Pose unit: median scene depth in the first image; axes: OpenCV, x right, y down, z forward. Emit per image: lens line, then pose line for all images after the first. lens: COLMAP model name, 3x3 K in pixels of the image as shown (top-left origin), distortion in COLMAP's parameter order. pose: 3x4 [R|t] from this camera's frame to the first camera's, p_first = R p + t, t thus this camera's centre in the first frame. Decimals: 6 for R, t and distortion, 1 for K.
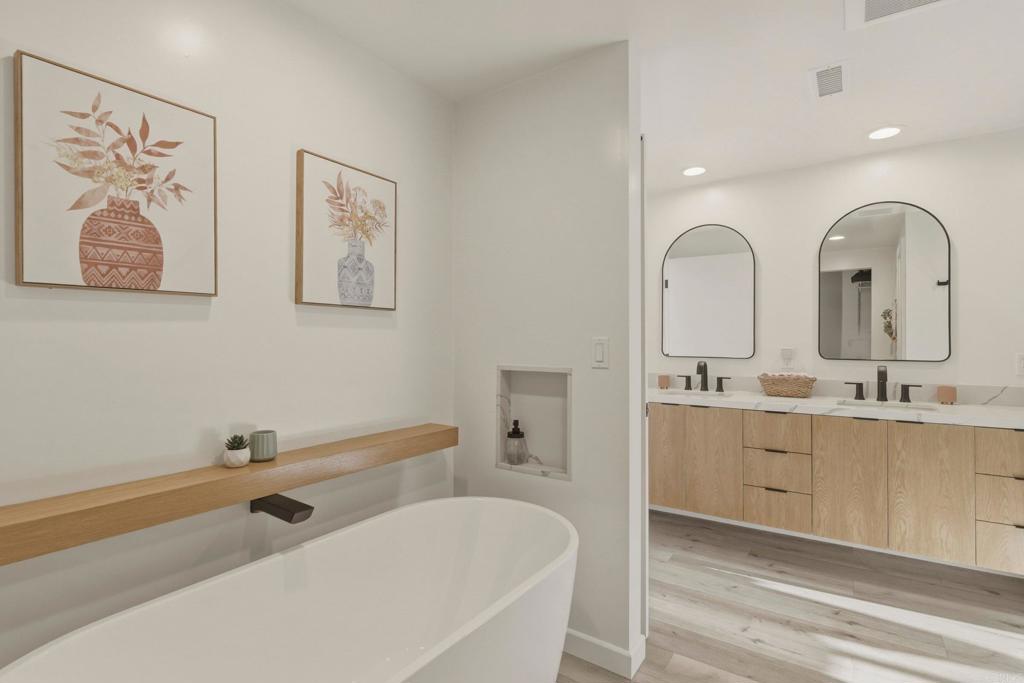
lens RADIAL K [[454.7, 0, 512.2], [0, 454.7, 343.8], [0, 0, 1]] dist [0.001387, 0.000039]
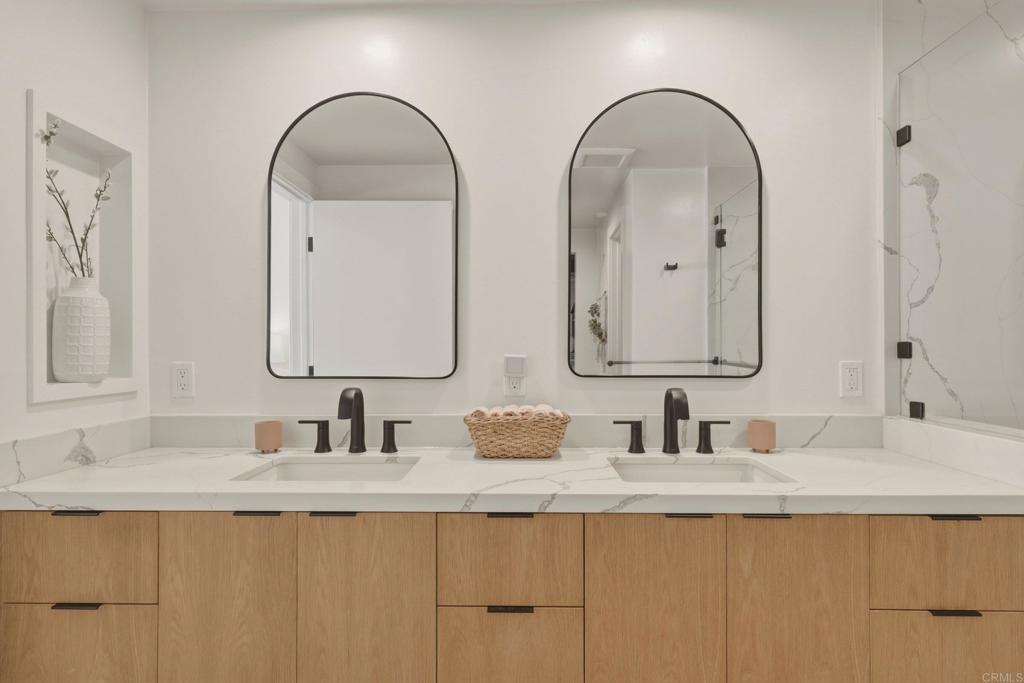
lens RADIAL K [[454.7, 0, 512.2], [0, 454.7, 343.8], [0, 0, 1]] dist [0.001387, 0.000039]
pose [[0.795873, 0.001765, 0.605461, 0.304604], [0.005064, 0.999941, -0.009572, 0.001045], [-0.605443, 0.010684, 0.795817, 0.614067]]
